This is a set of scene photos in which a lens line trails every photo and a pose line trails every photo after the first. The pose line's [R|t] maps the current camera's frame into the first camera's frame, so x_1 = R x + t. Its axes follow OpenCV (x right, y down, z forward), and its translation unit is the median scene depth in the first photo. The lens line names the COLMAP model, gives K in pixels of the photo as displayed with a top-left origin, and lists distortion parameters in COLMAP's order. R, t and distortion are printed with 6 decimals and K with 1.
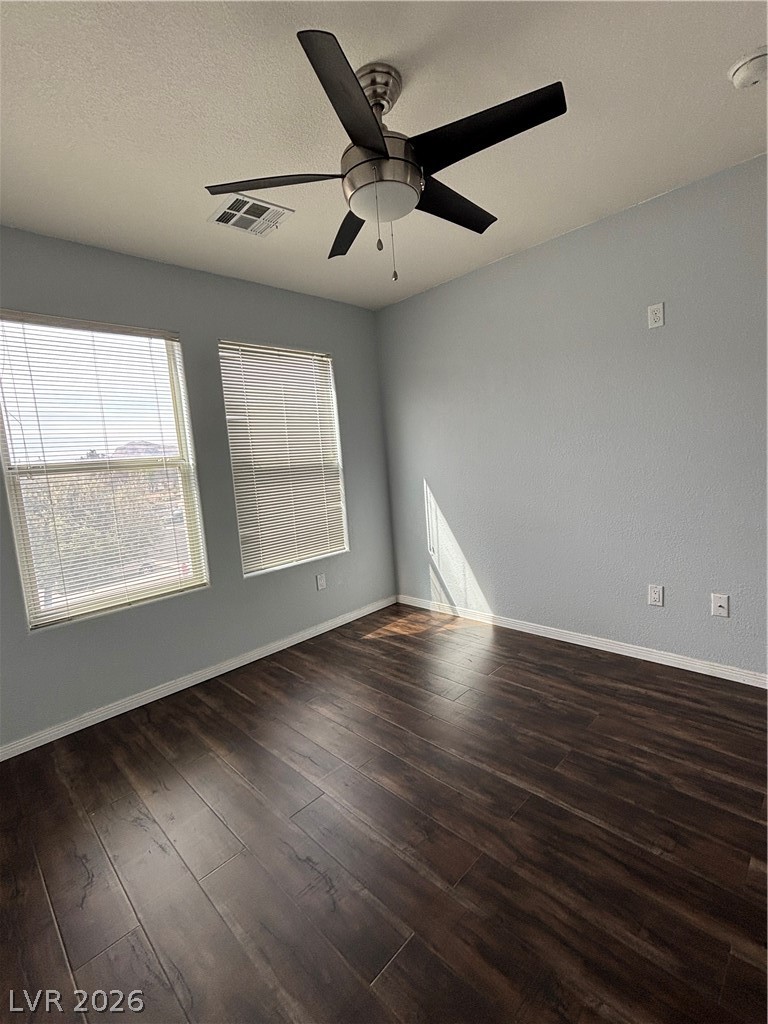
lens RADIAL K [[461.2, 0, 384.0], [0, 461.2, 512.0], [0, 0, 1]] dist [0.004804, 0.000267]
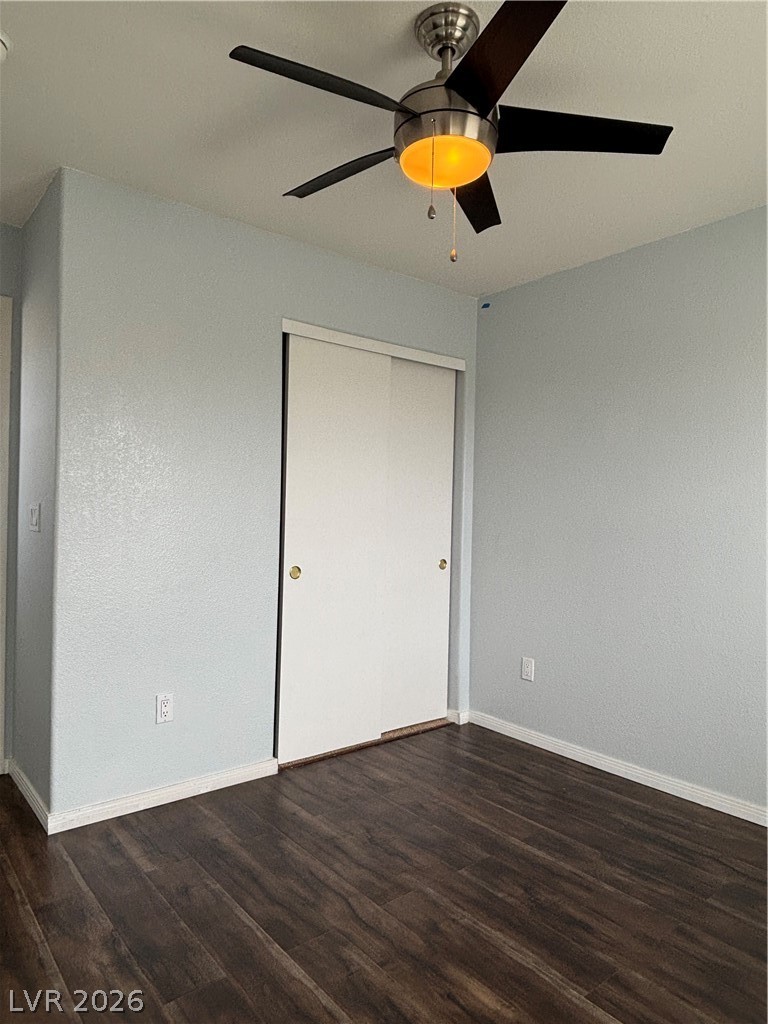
lens RADIAL K [[665.7, 0, 384.0], [0, 665.7, 512.0], [0, 0, 1]] dist [-0.002881, -0.003924]
pose [[-0.992612, 0.052474, 0.109402, 0.007374], [0.065478, 0.990748, 0.118875, -0.149536], [-0.102152, 0.125160, -0.986864, 1.431054]]
